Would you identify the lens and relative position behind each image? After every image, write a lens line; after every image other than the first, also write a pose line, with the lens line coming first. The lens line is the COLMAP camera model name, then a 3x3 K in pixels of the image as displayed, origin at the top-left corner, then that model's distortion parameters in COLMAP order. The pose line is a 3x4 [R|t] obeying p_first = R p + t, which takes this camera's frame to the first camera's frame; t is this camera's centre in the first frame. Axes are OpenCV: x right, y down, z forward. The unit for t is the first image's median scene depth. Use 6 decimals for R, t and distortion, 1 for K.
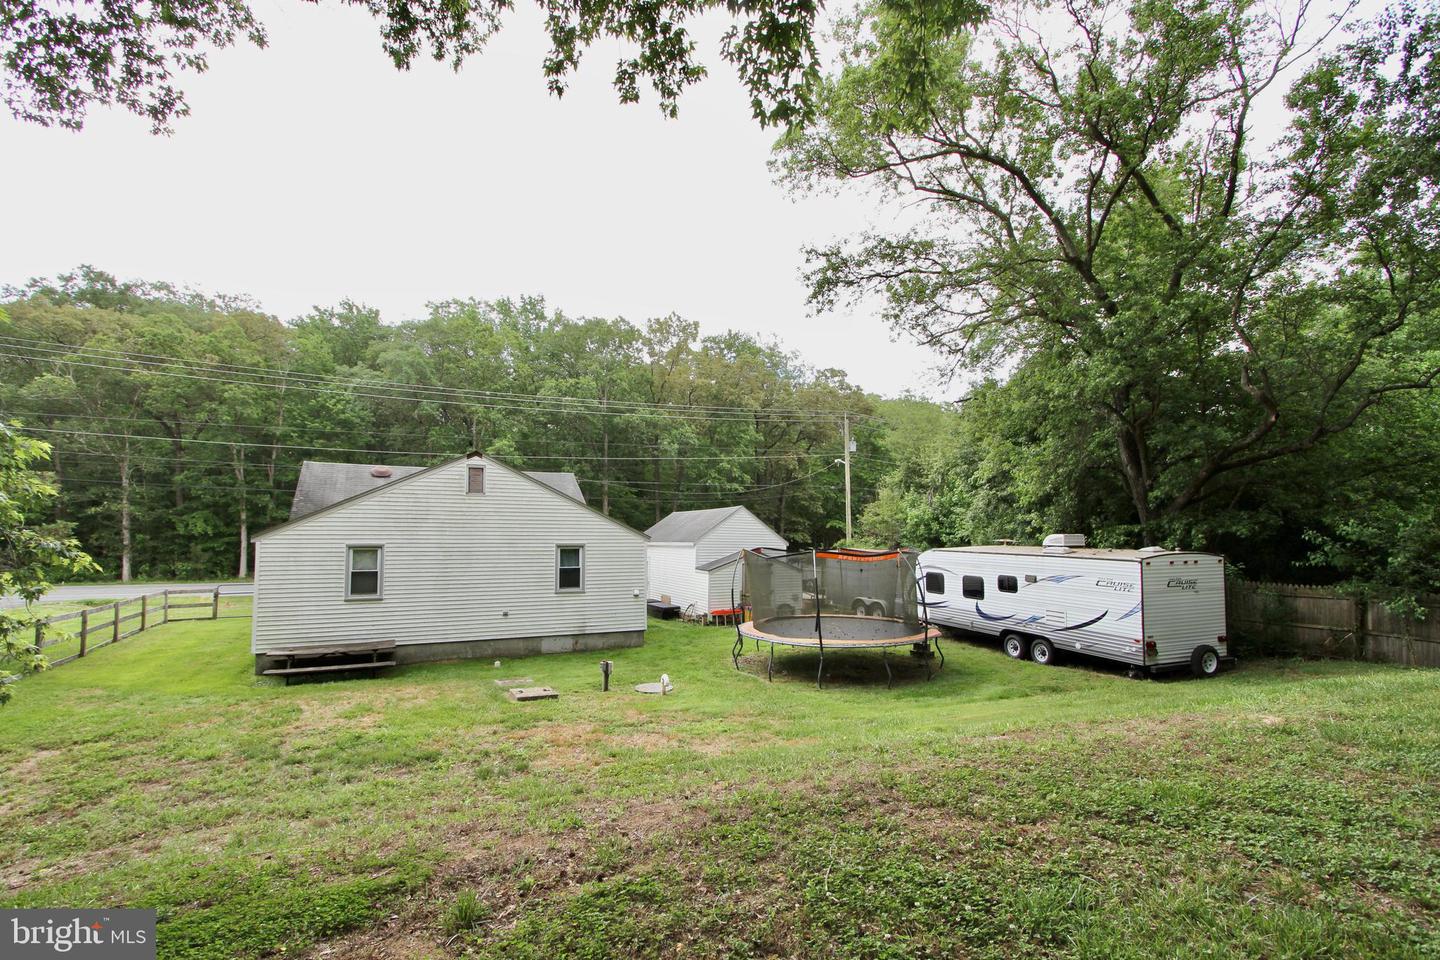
lens RADIAL K [[663.0, 0, 709.0], [0, 663.0, 495.0], [0, 0, 1]] dist [-0.015957, 0.001037]
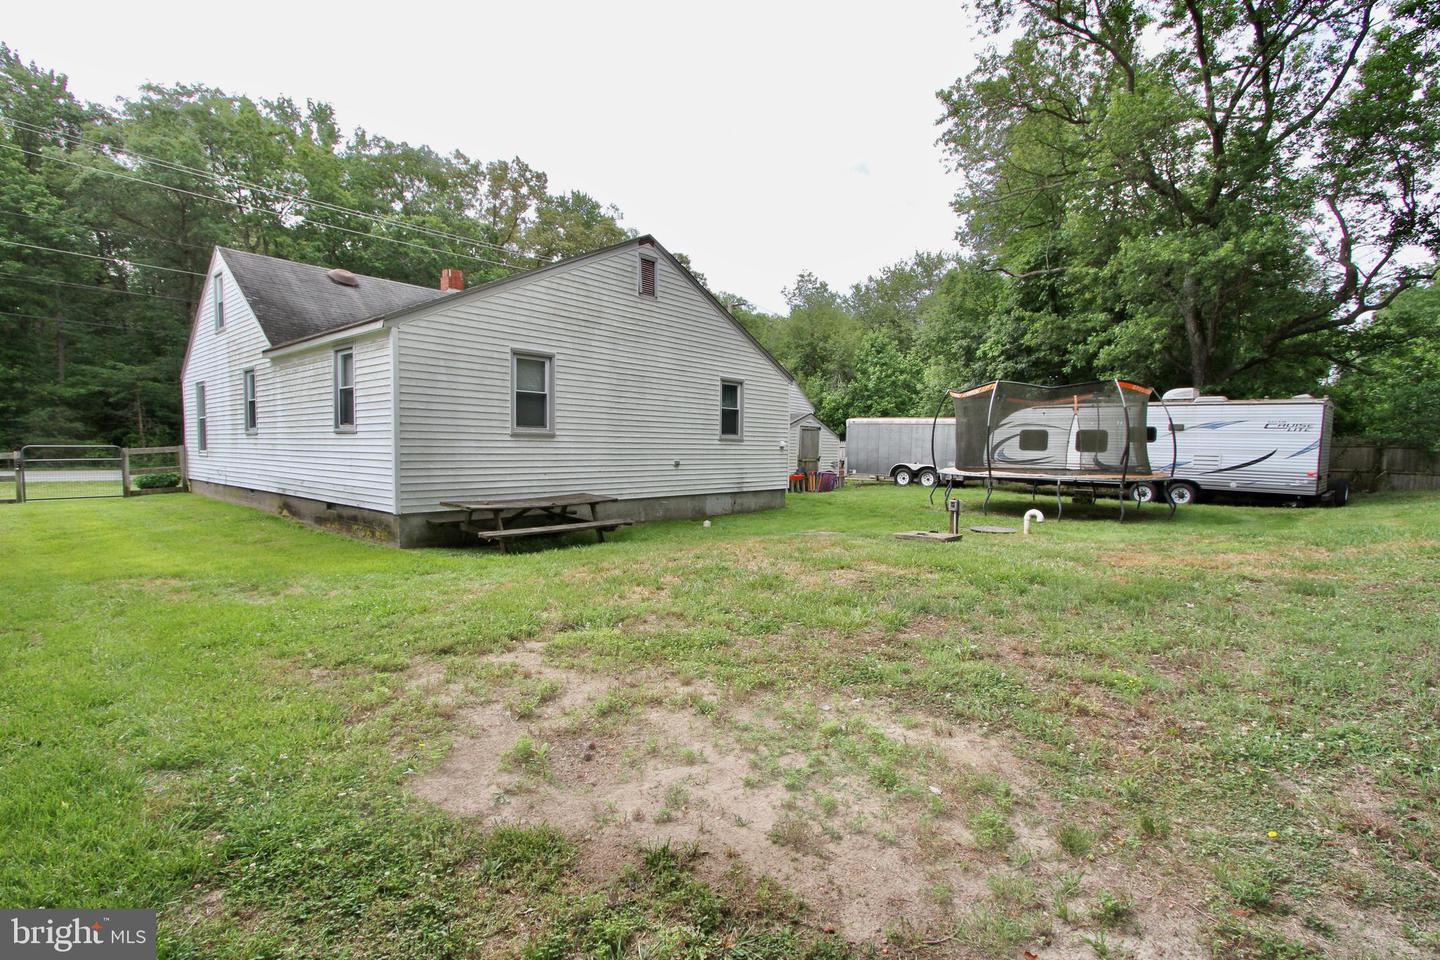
lens RADIAL K [[663.0, 0, 709.0], [0, 663.0, 495.0], [0, 0, 1]] dist [-0.015957, 0.001037]
pose [[0.919393, -0.015944, 0.393017, -0.575762], [-0.037427, 0.991098, 0.127762, 0.116784], [-0.391556, -0.132173, 0.910612, 0.286919]]
